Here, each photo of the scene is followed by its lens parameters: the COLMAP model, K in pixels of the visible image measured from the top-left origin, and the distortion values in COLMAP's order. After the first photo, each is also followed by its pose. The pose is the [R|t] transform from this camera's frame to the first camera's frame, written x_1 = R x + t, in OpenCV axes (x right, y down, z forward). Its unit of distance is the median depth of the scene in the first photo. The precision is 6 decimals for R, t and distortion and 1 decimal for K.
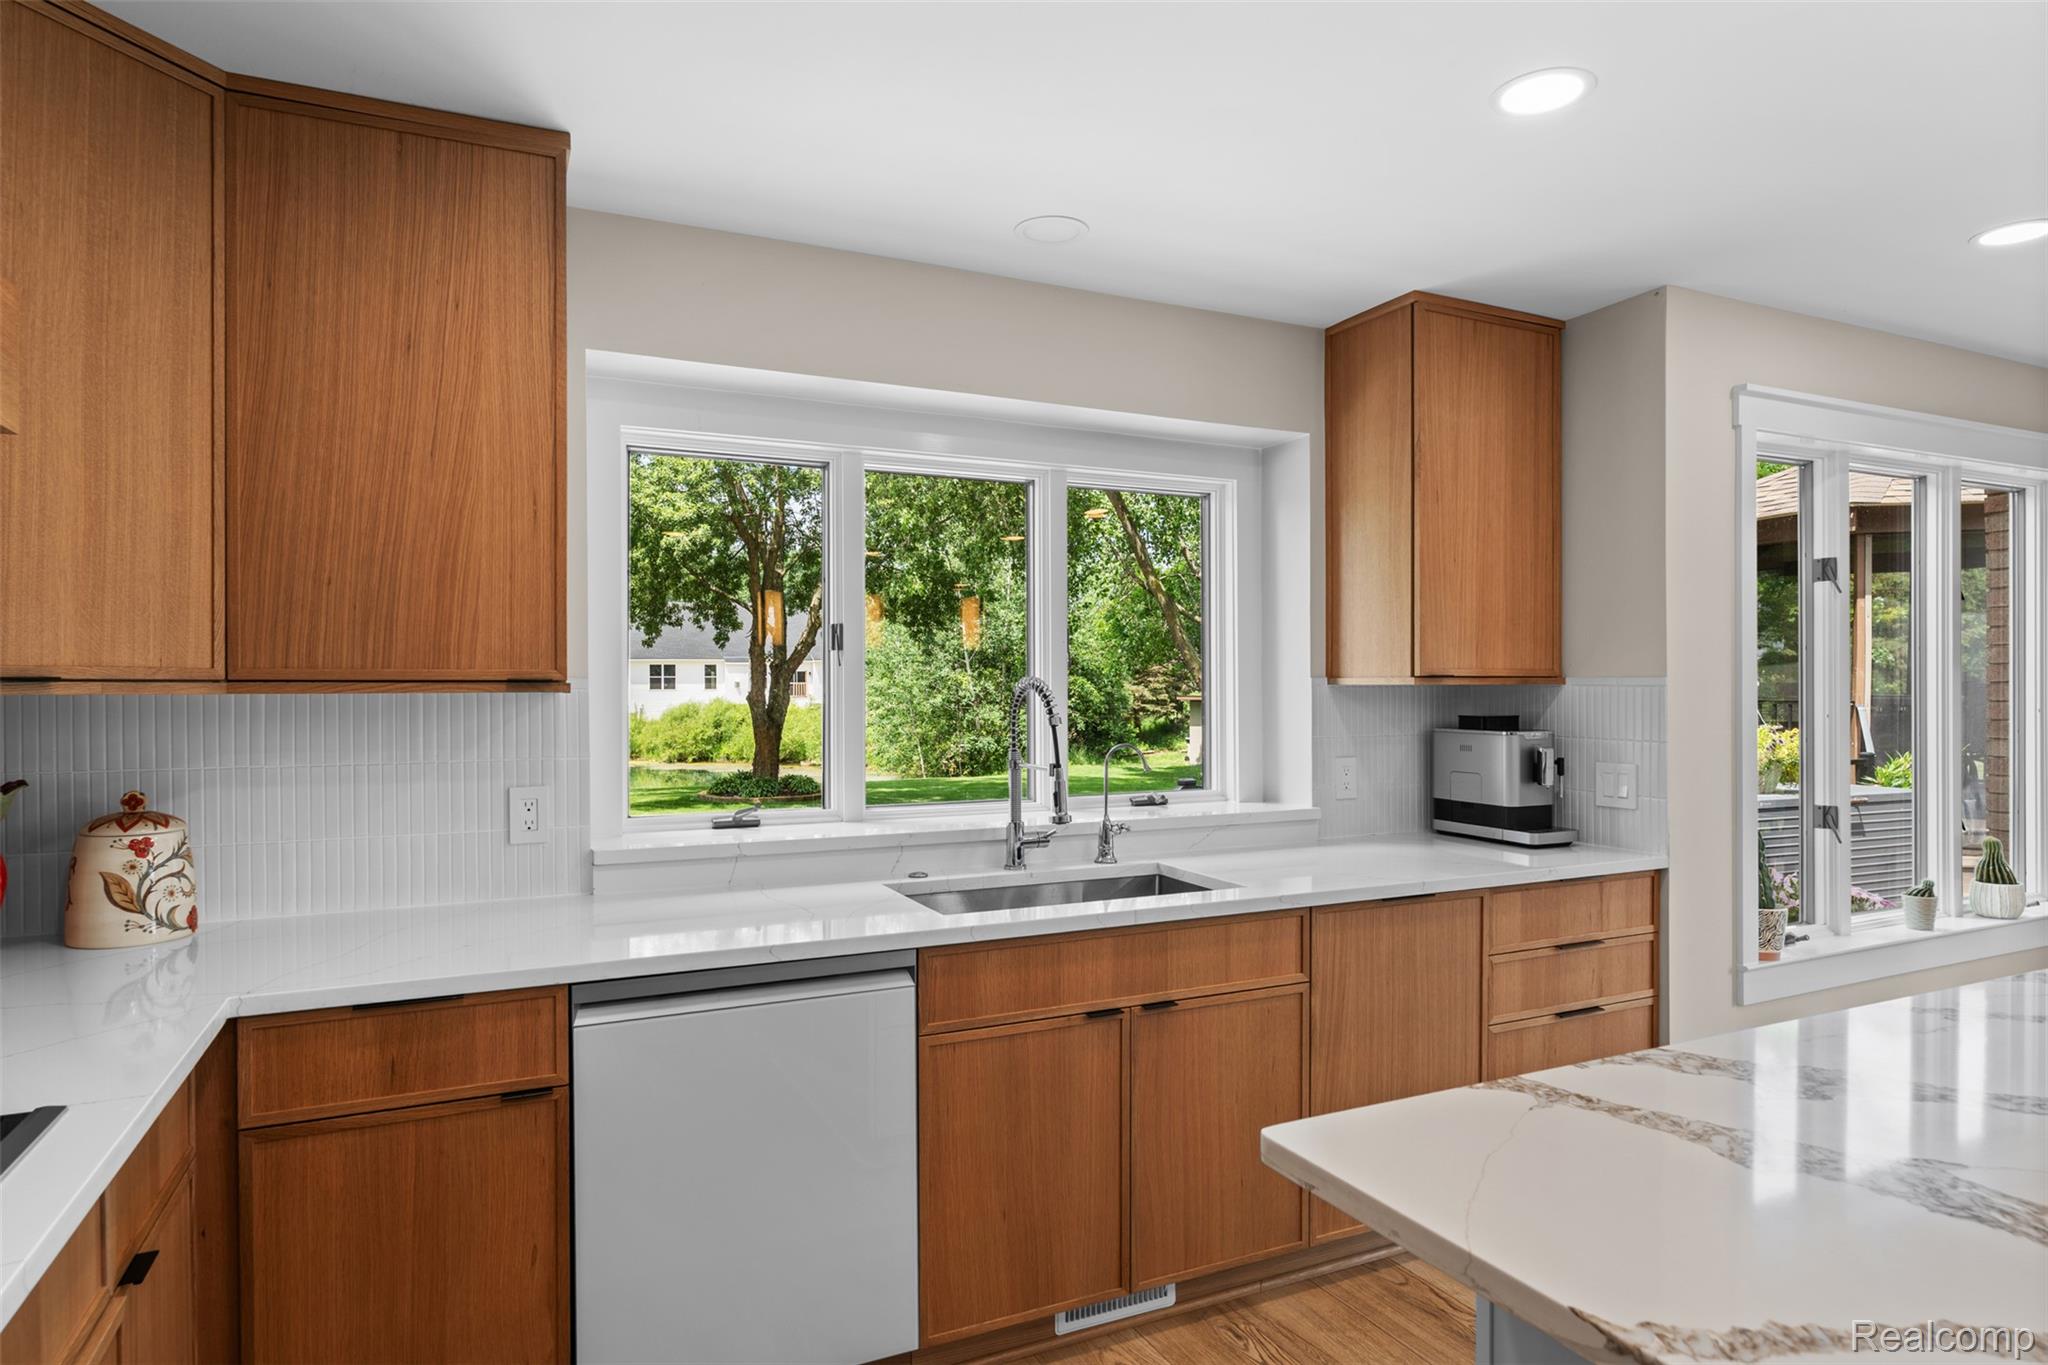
lens RADIAL K [[1139.7, 0, 1011.4], [0, 1139.7, 692.5], [0, 0, 1]] dist [-0.003366, 0.000365]
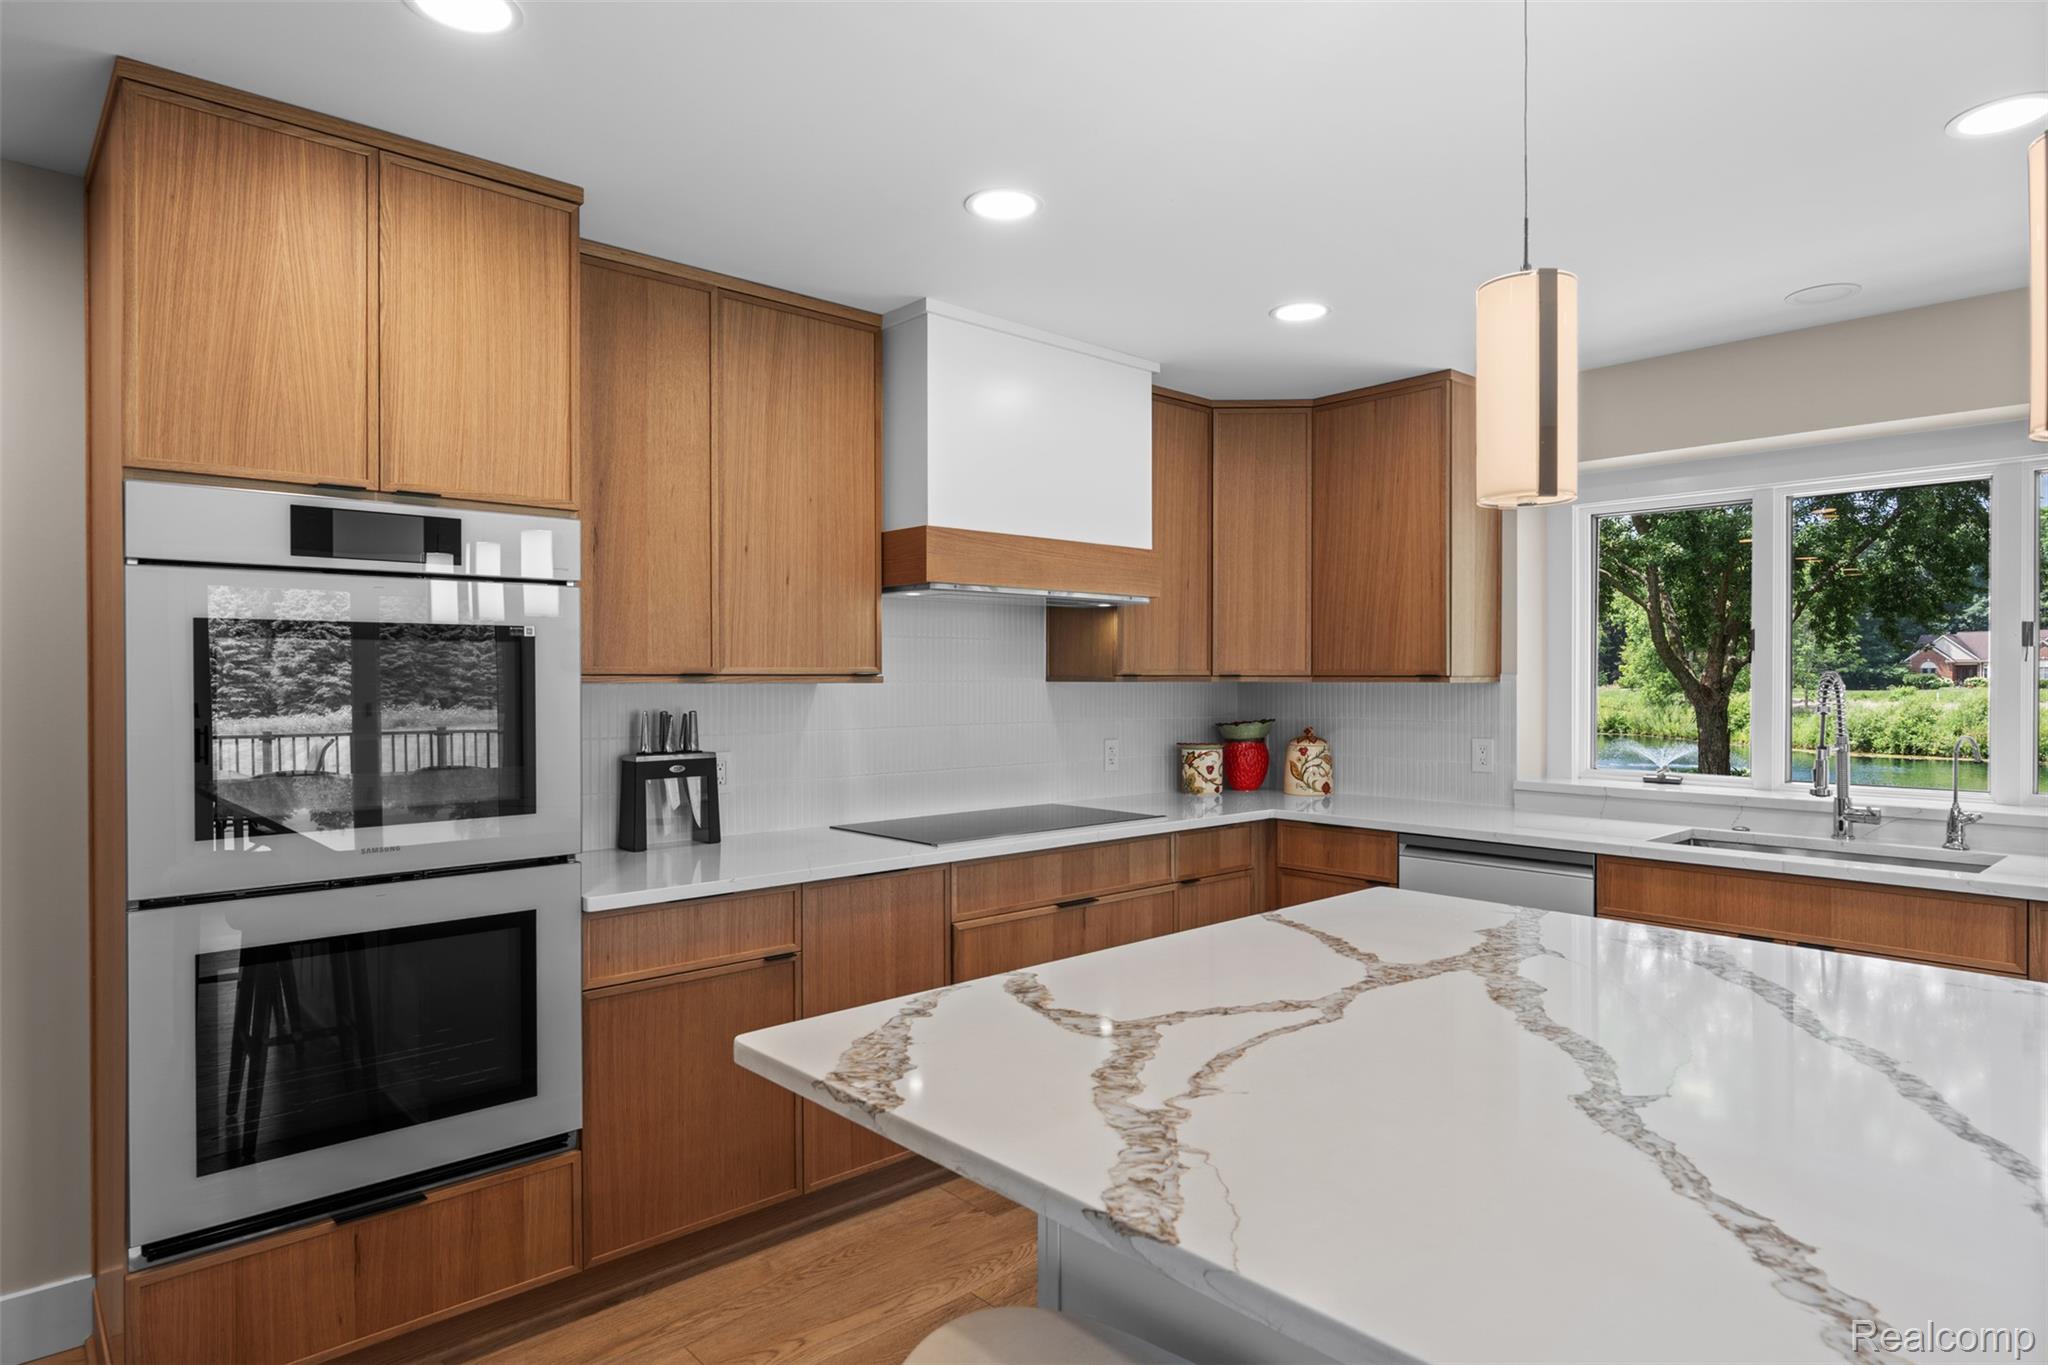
lens RADIAL K [[1139.7, 0, 1009.6], [0, 1139.7, 664.6], [0, 0, 1]] dist [-0.003366, 0.000365]
pose [[0.291272, -0.006738, -0.956617, 1.153107], [-0.003995, 0.999958, -0.008259, -0.010923], [0.956632, 0.006227, 0.291233, -0.183122]]
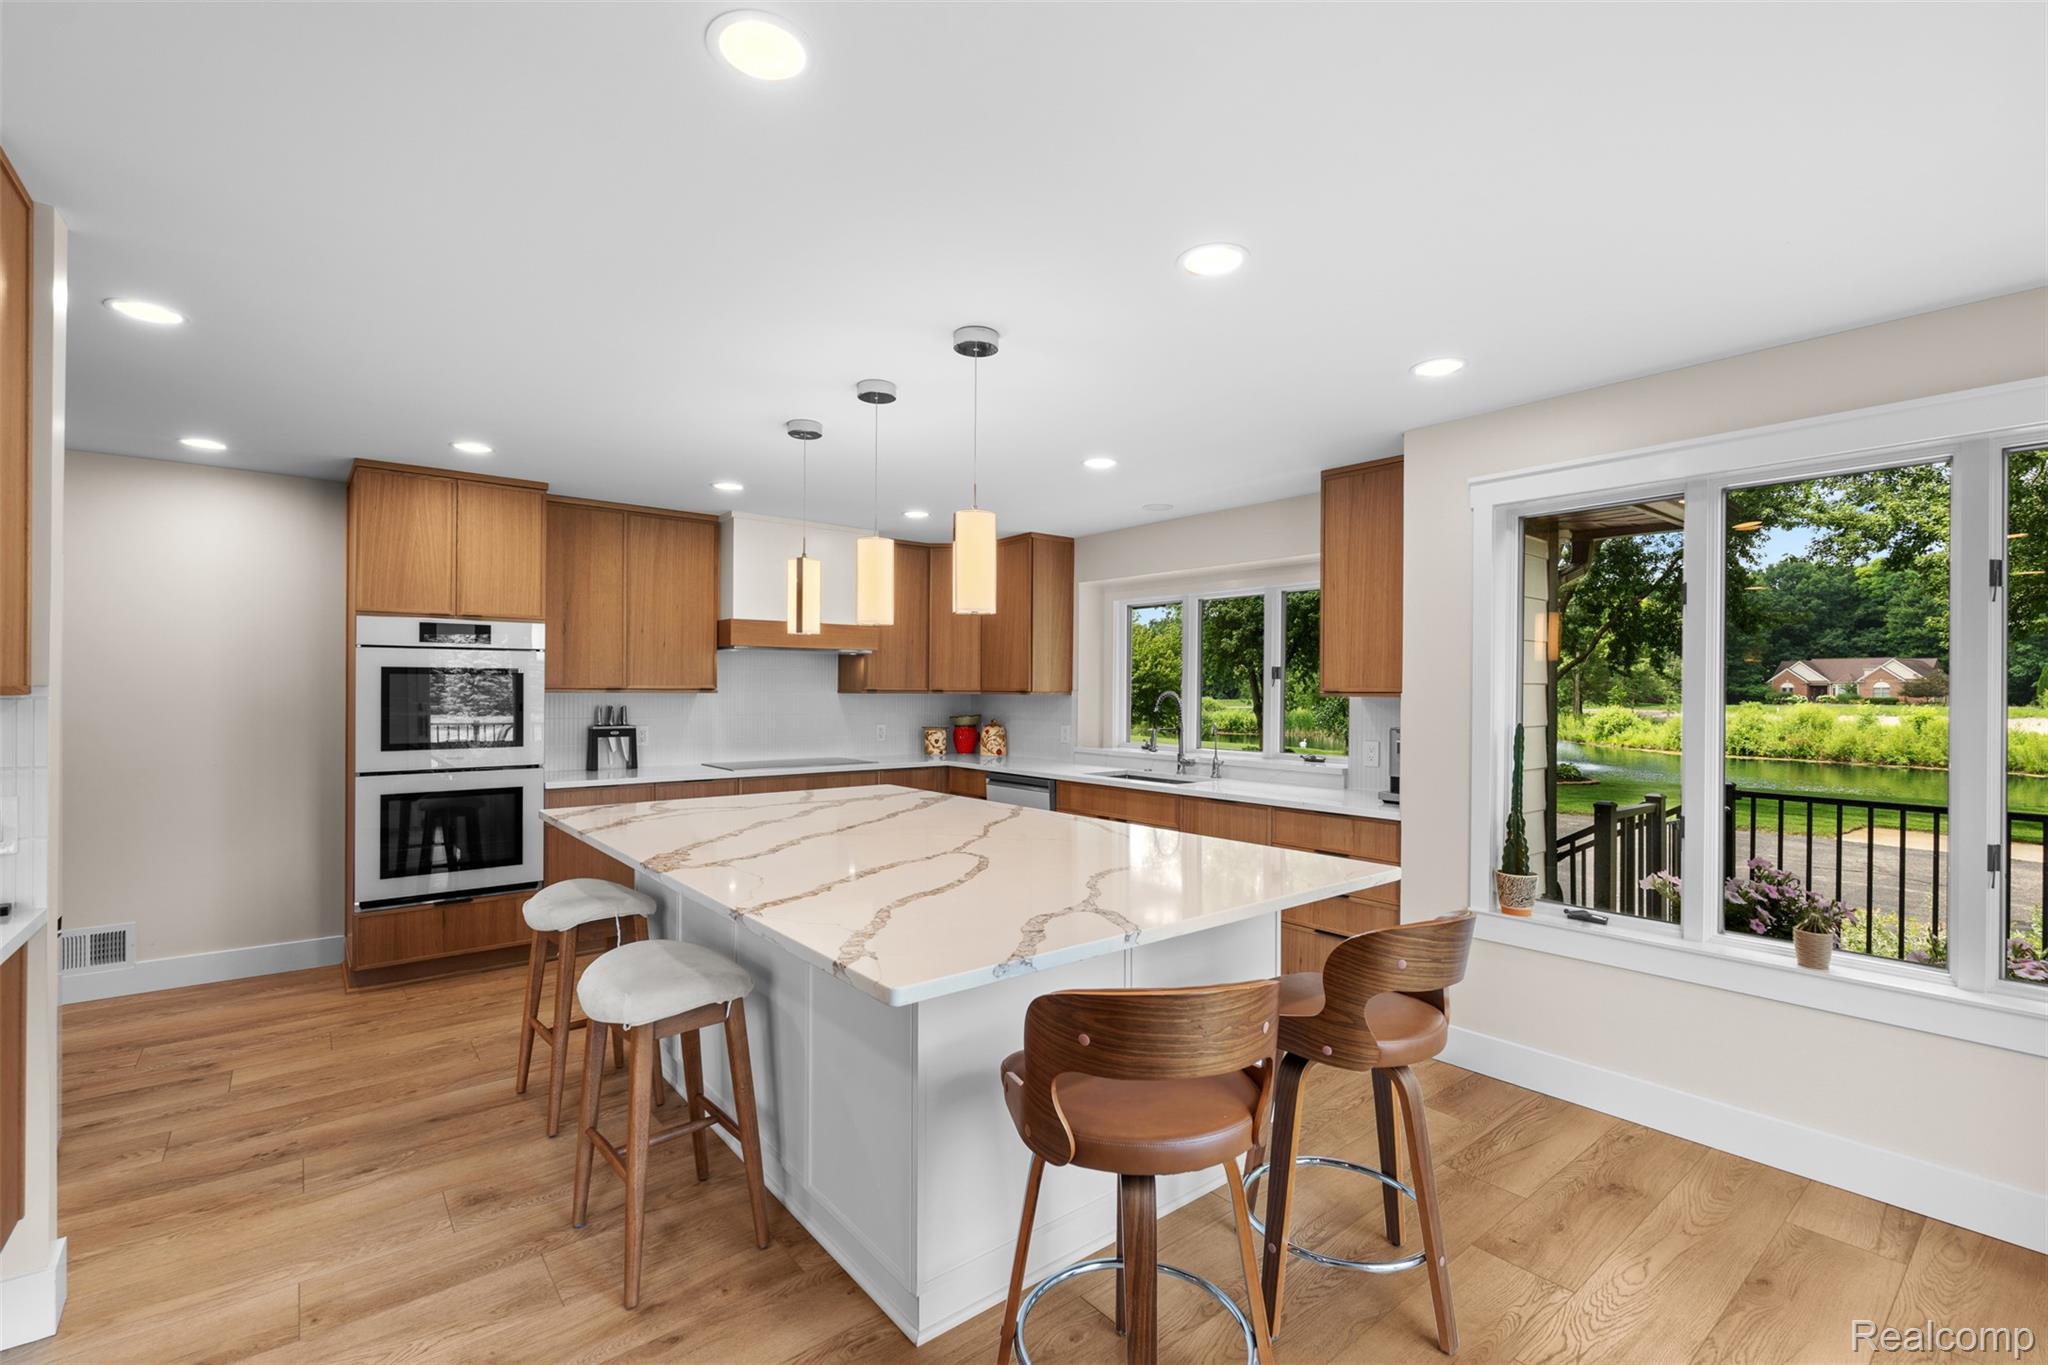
lens RADIAL K [[897.6, 0, 1019.2], [0, 897.6, 673.1], [0, 0, 1]] dist [-0.003078, 0.000209]
pose [[0.225537, -0.013415, -0.974142, 2.314106], [-0.009500, 0.999827, -0.015969, -0.022768], [0.974188, 0.012856, 0.225370, 0.379133]]
